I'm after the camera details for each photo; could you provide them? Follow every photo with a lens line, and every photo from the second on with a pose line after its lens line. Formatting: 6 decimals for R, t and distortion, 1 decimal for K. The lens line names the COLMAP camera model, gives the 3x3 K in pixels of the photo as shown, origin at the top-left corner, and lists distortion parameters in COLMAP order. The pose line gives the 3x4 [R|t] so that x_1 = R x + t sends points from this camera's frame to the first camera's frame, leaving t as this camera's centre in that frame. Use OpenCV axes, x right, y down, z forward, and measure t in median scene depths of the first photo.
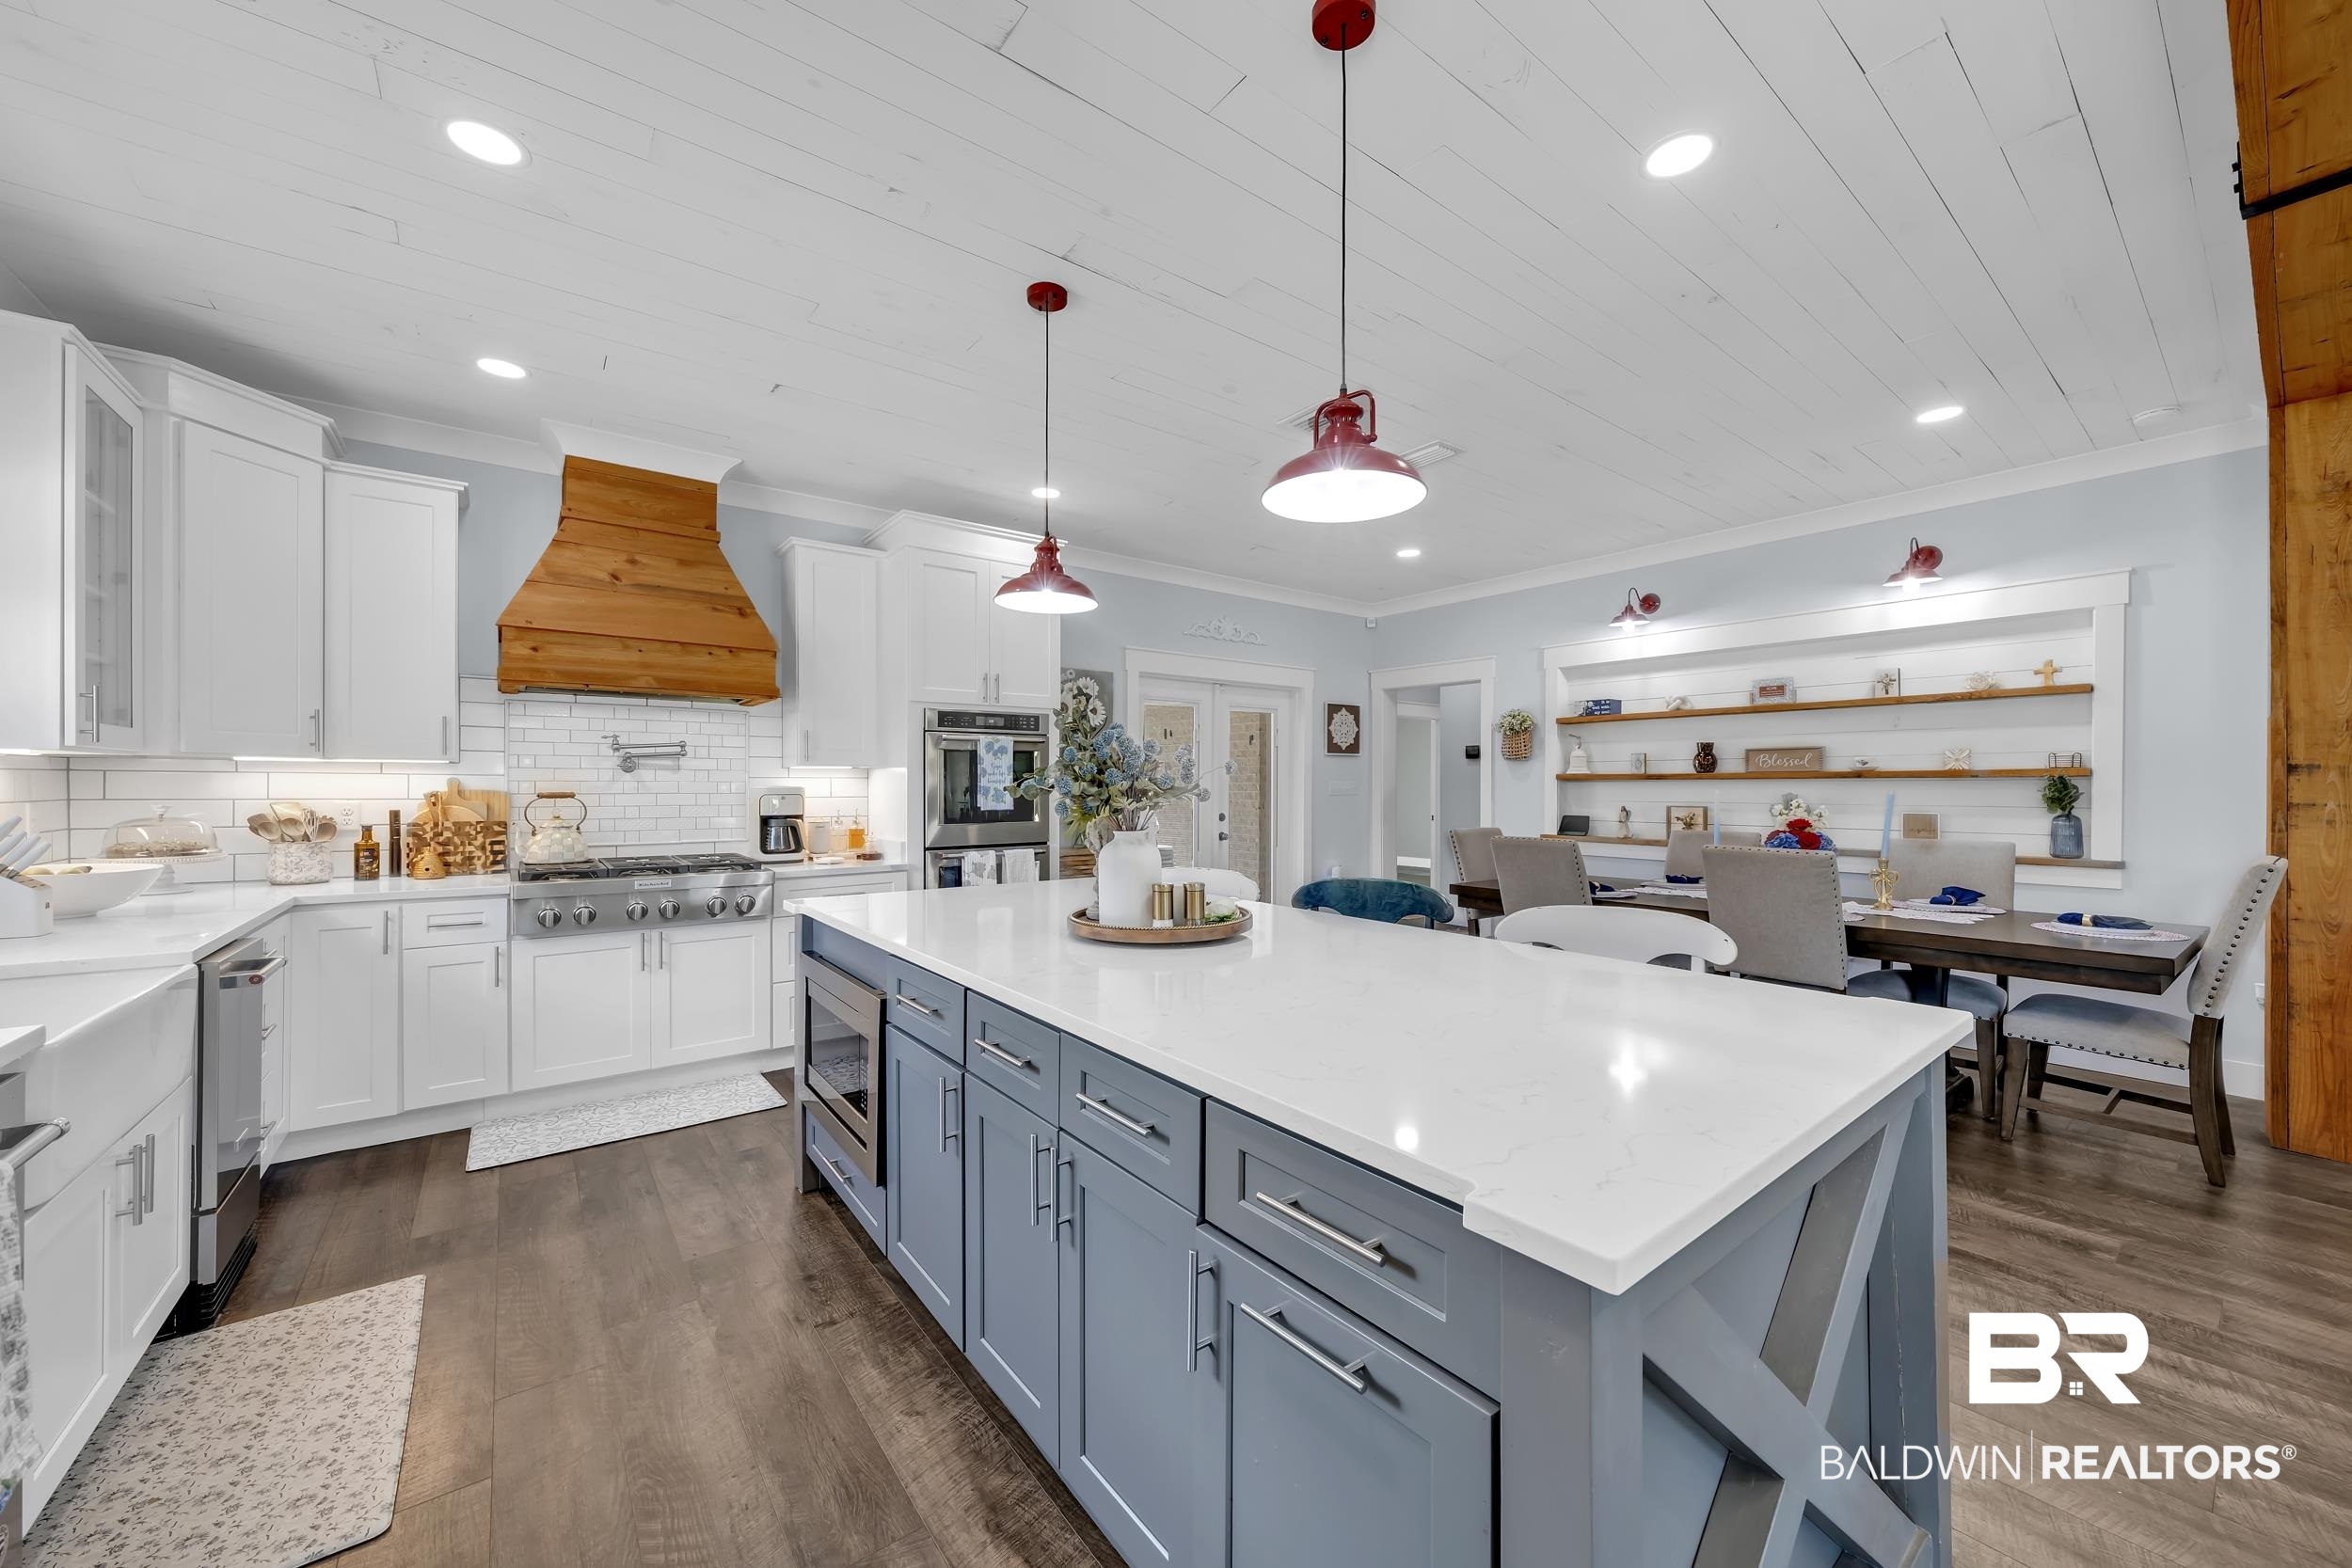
lens RADIAL K [[862.5, 0, 1171.4], [0, 862.5, 778.3], [0, 0, 1]] dist [-0.004351, -0.000290]
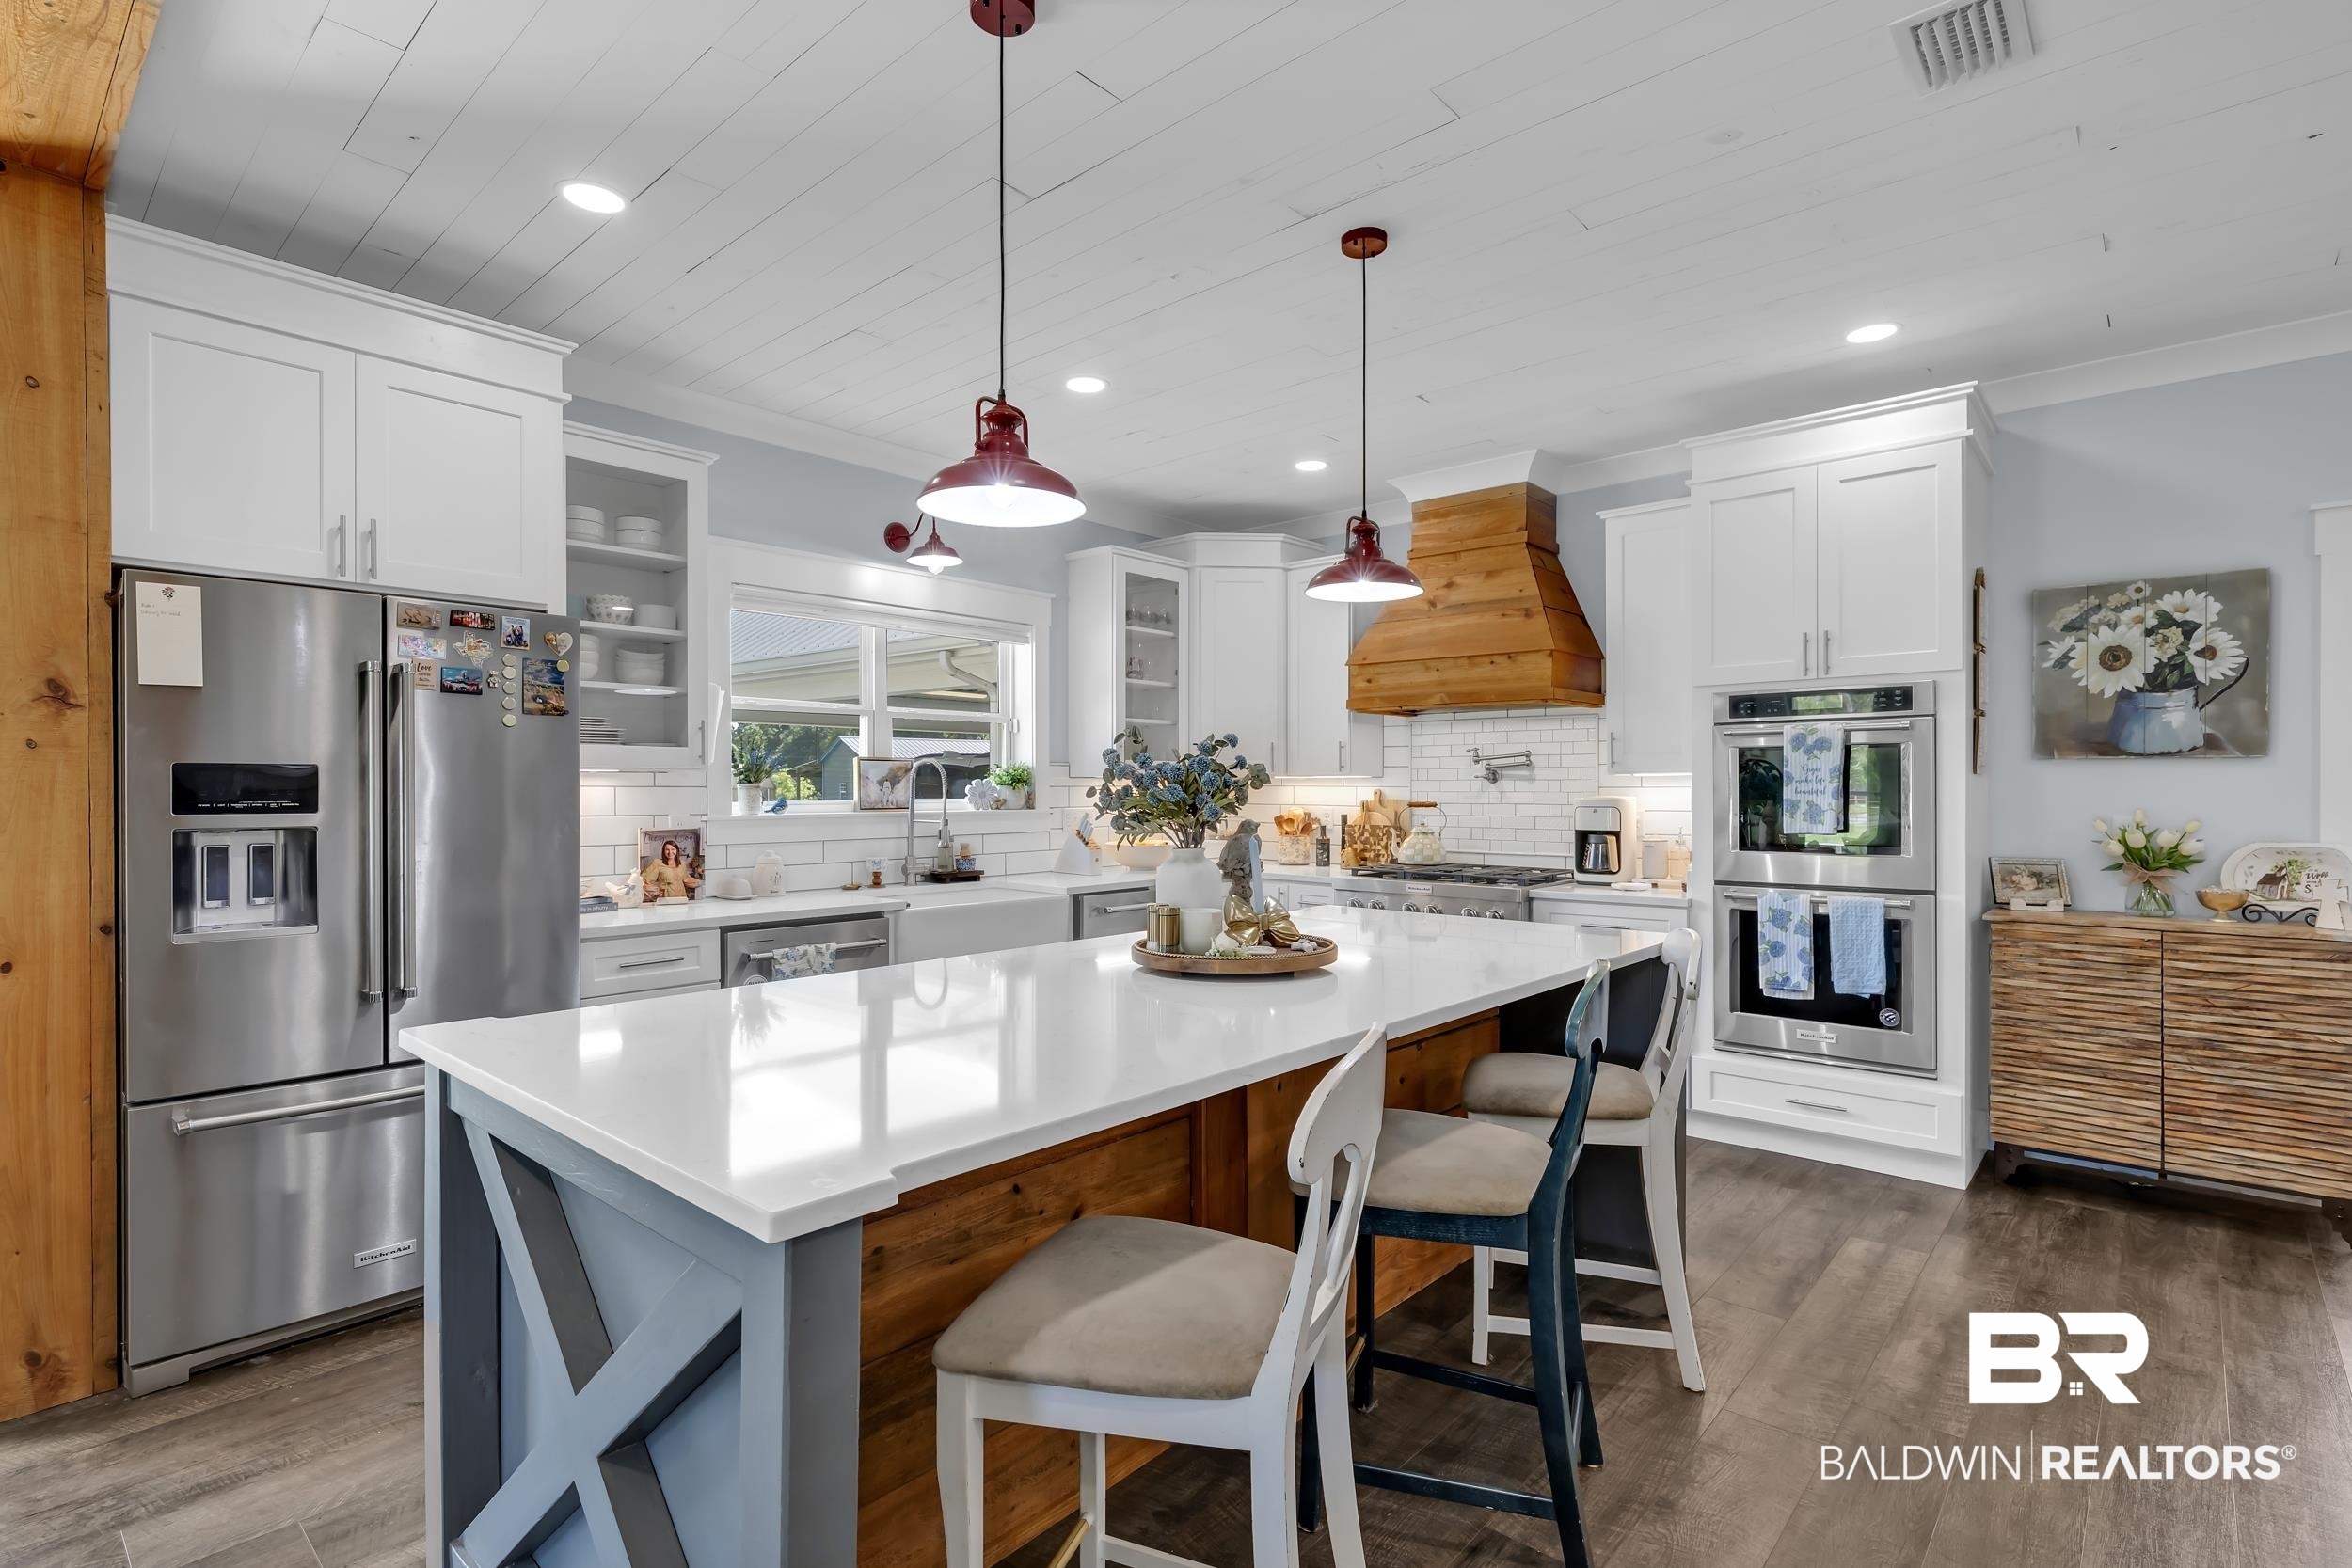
lens RADIAL K [[1123.1, 0, 1168.7], [0, 1123.1, 797.0], [0, 0, 1]] dist [0.003318, -0.000034]
pose [[0.183238, 0.004514, -0.983058, 0.619227], [0.006168, 0.999964, 0.005742, -0.000481], [0.983049, -0.007115, 0.183204, 0.372910]]
